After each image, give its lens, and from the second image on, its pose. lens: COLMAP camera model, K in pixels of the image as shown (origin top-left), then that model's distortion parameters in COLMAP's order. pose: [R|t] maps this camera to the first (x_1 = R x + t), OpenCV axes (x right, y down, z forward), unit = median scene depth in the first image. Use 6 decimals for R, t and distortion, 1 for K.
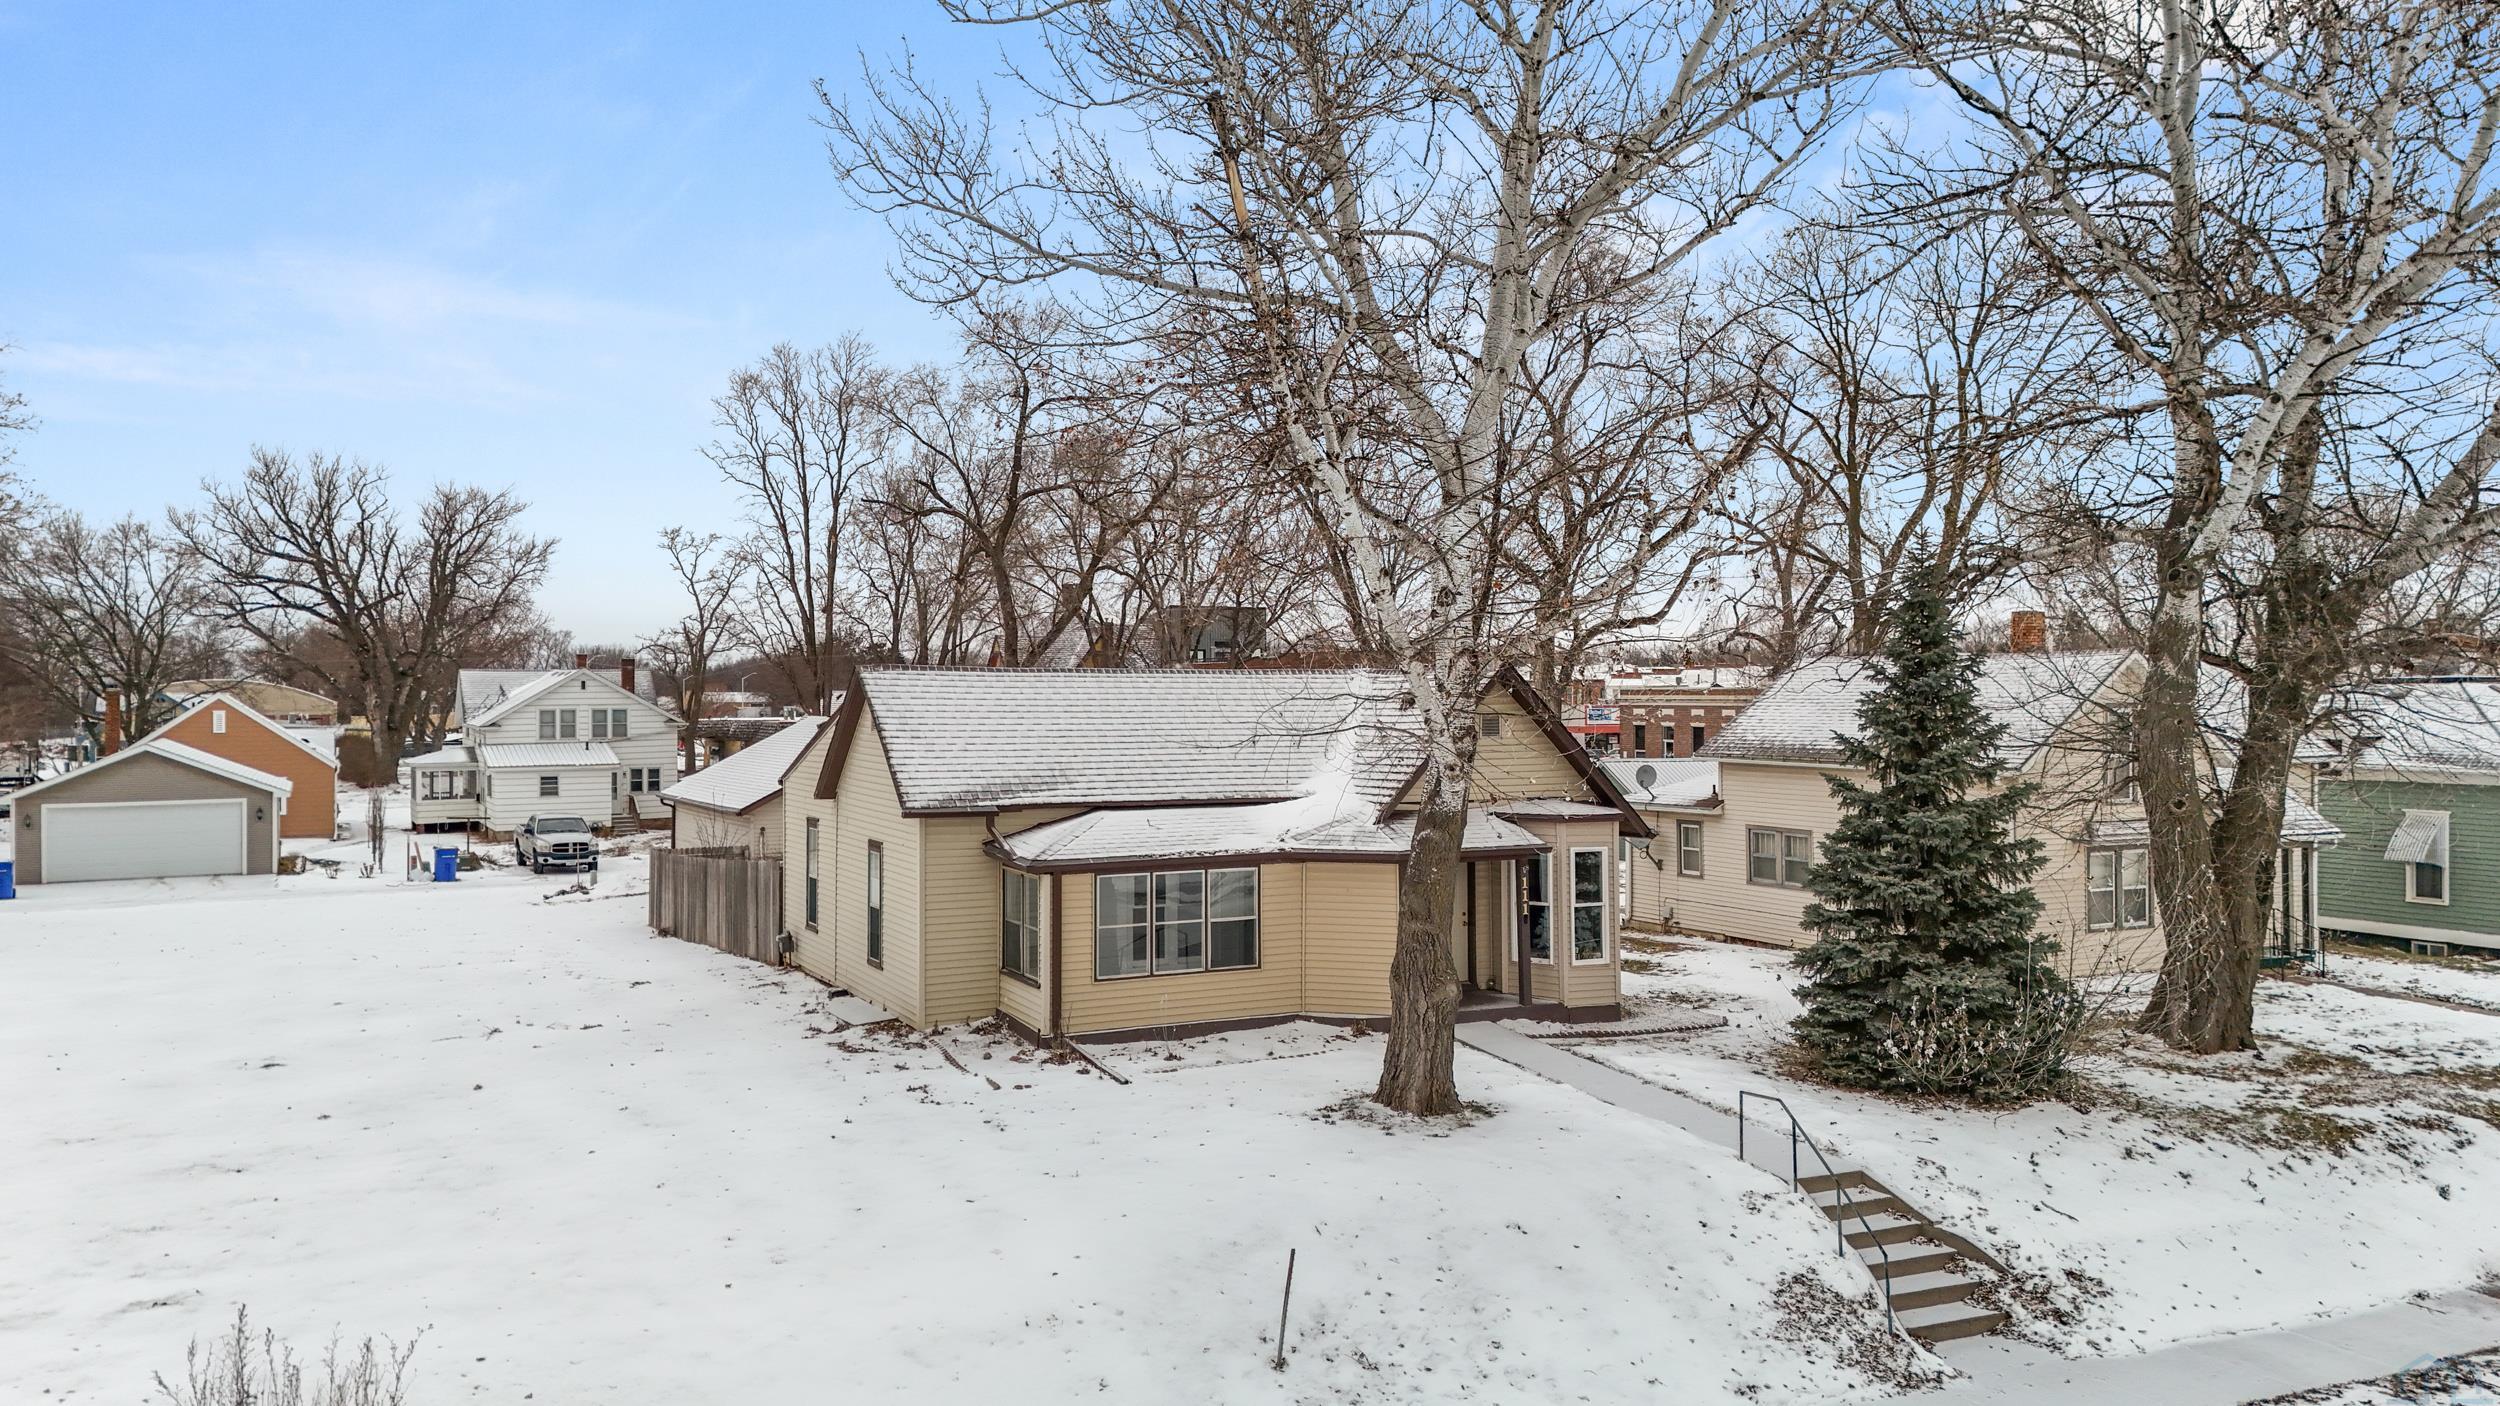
lens RADIAL K [[1831.5, 0, 1250.0], [0, 1831.5, 703.0], [0, 0, 1]] dist [0.072455, -0.054008]
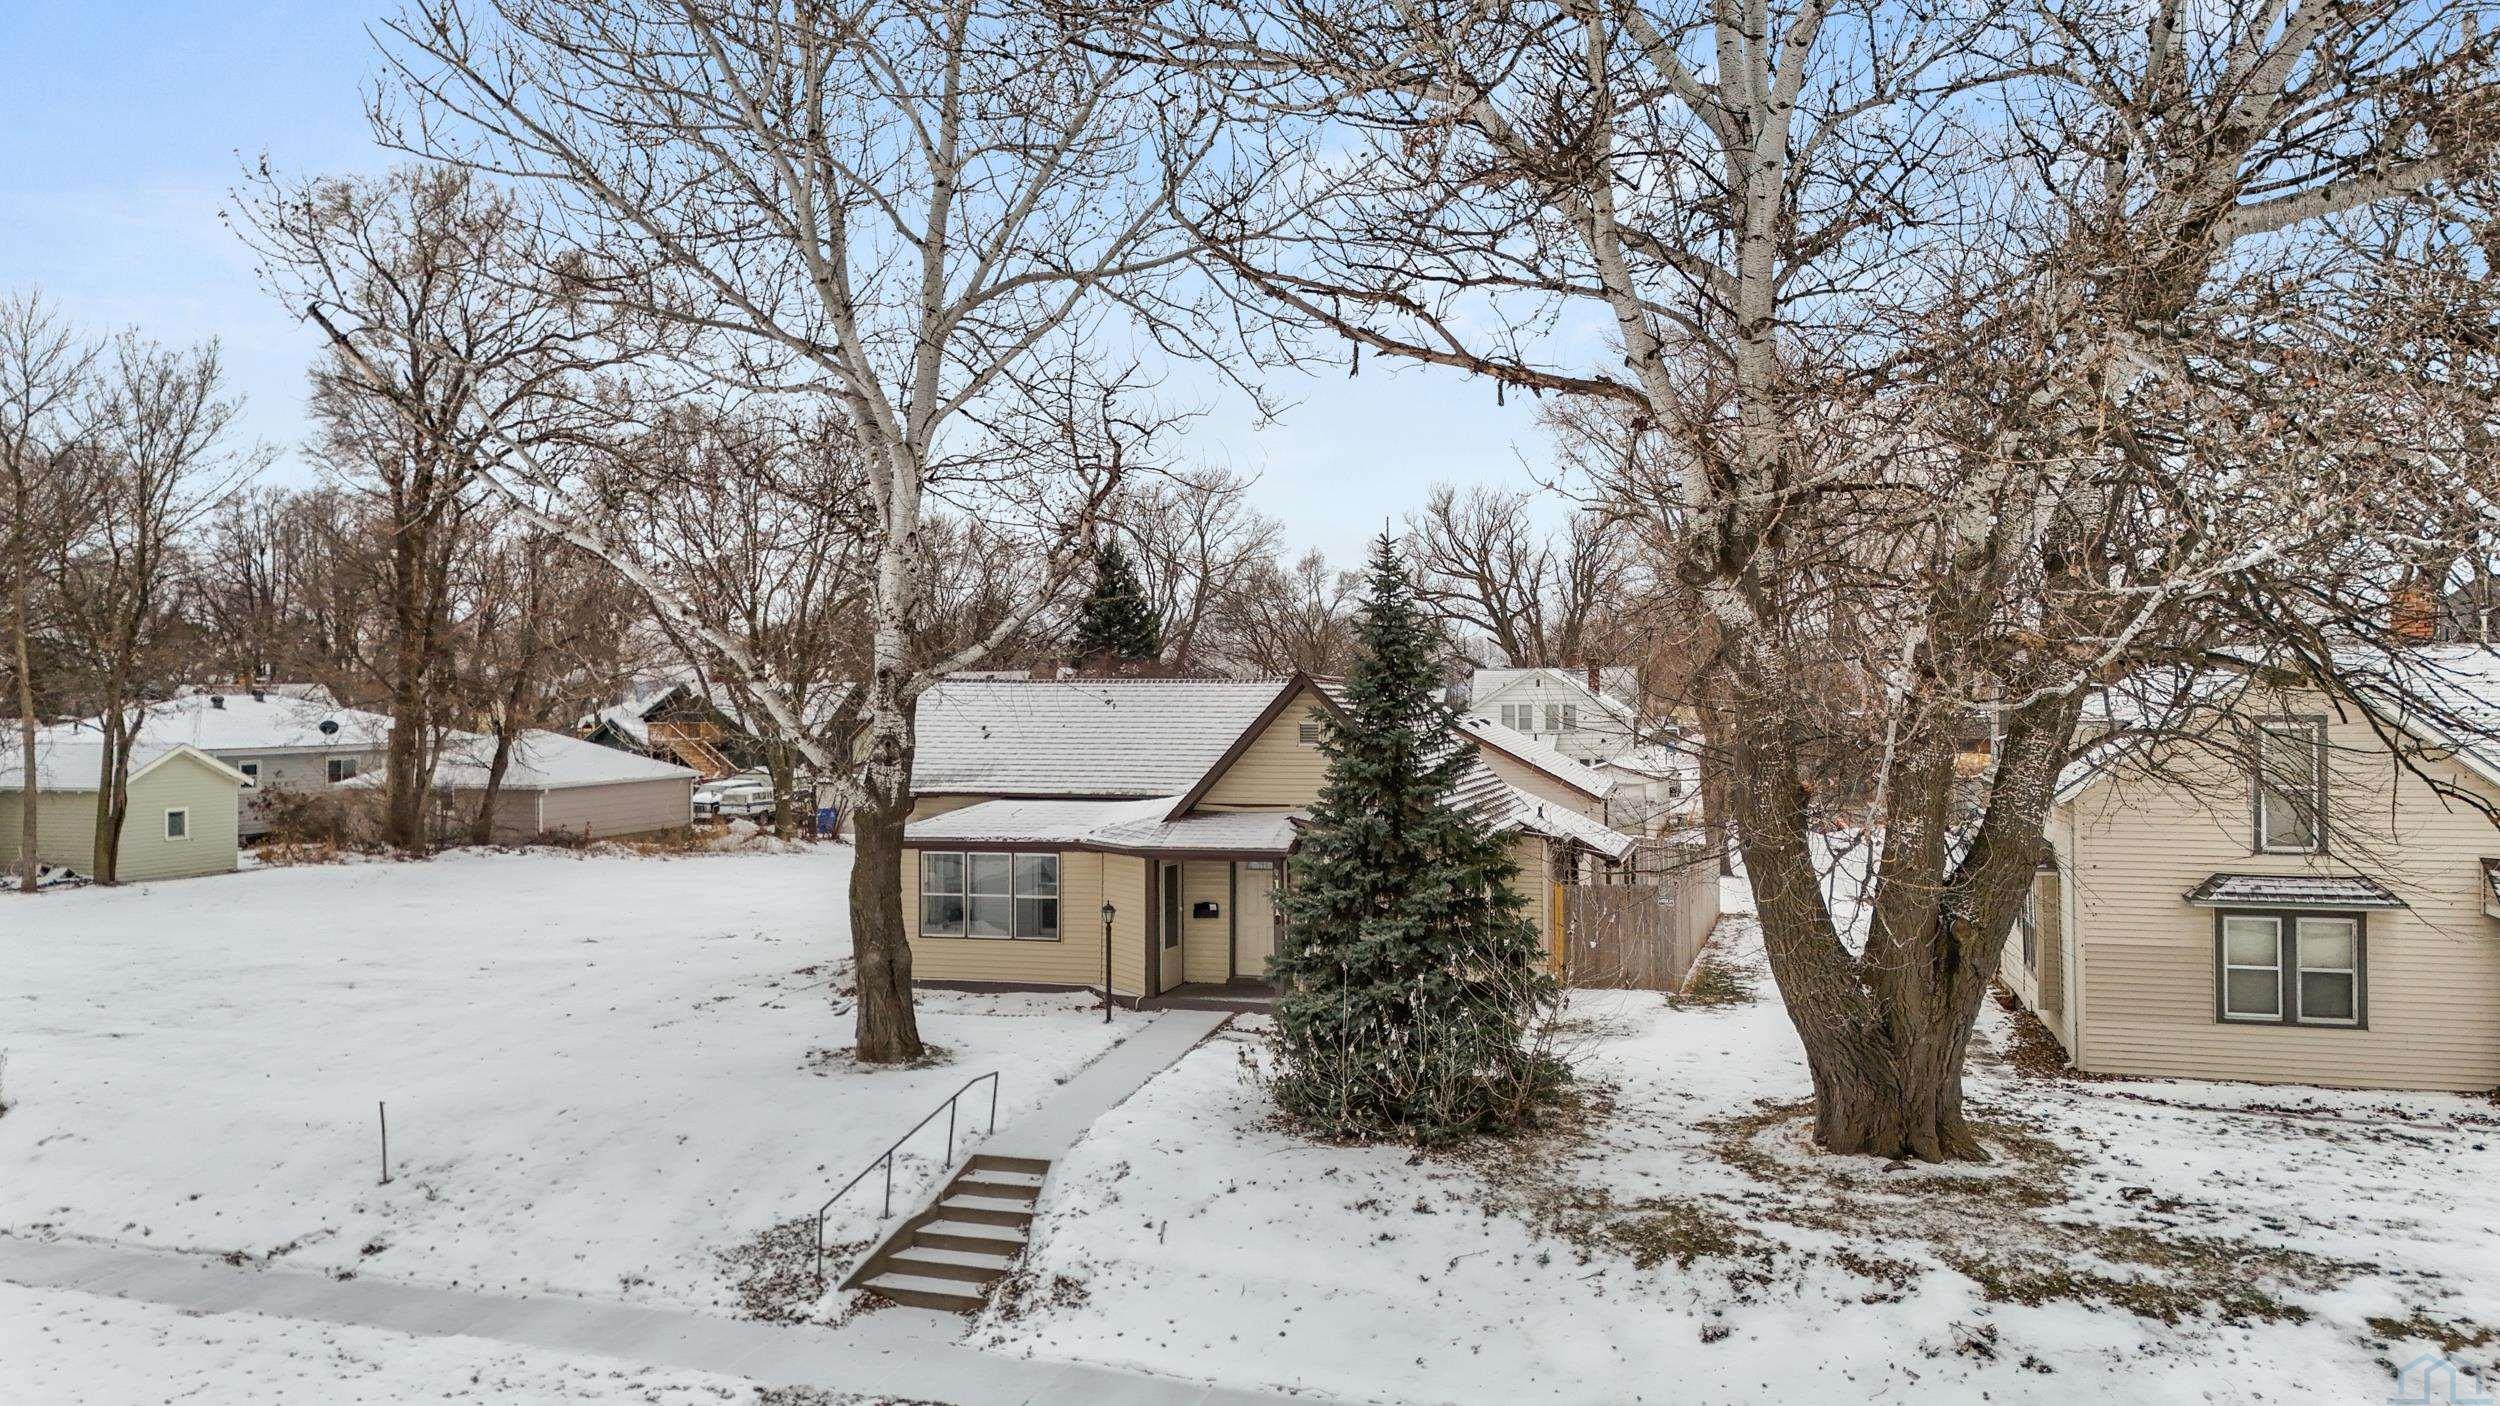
lens RADIAL K [[1831.5, 0, 1250.0], [0, 1831.5, 703.0], [0, 0, 1]] dist [0.072455, -0.054008]
pose [[0.730586, 0.004222, -0.682807, 1.033603], [-0.000557, 0.999984, 0.005588, -0.013741], [0.682820, -0.003702, 0.730577, 0.284251]]
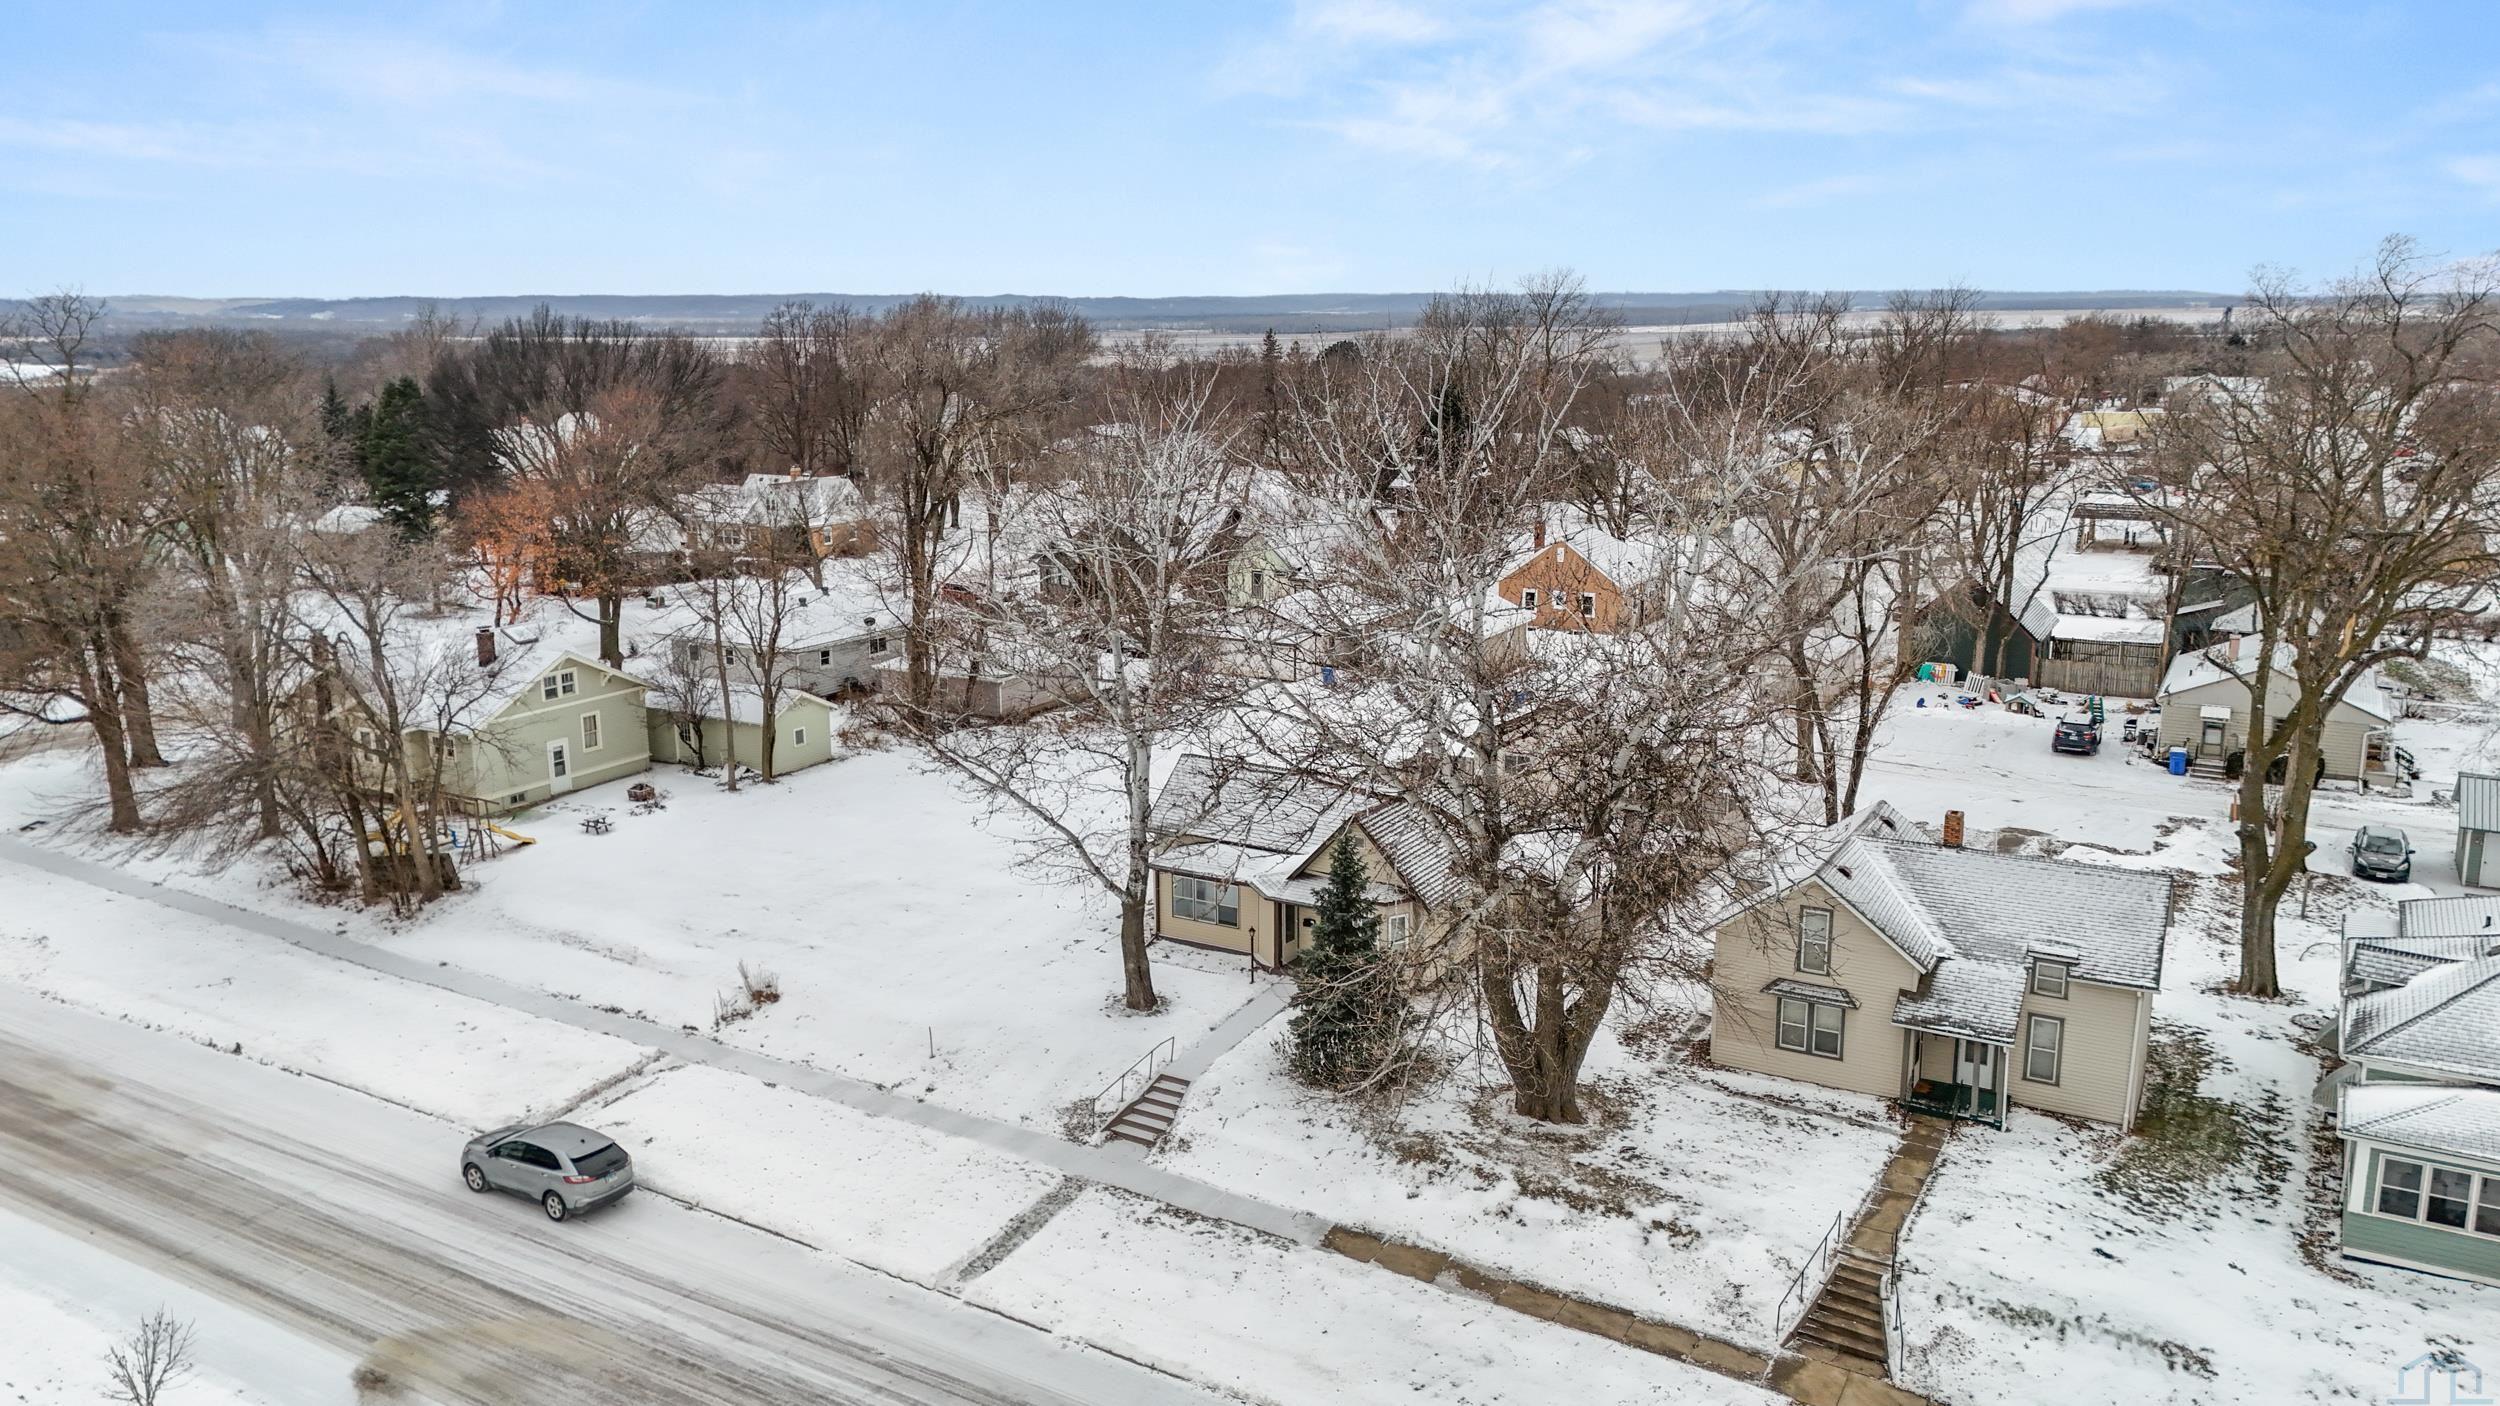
lens RADIAL K [[1808.1, 0, 1250.0], [0, 1808.1, 703.0], [0, 0, 1]] dist [0.123993, -0.147621]
pose [[0.548657, 0.176846, -0.817130, 2.105579], [0.000374, 0.977320, 0.211766, -0.707451], [0.836048, -0.116493, 0.536147, -0.179665]]
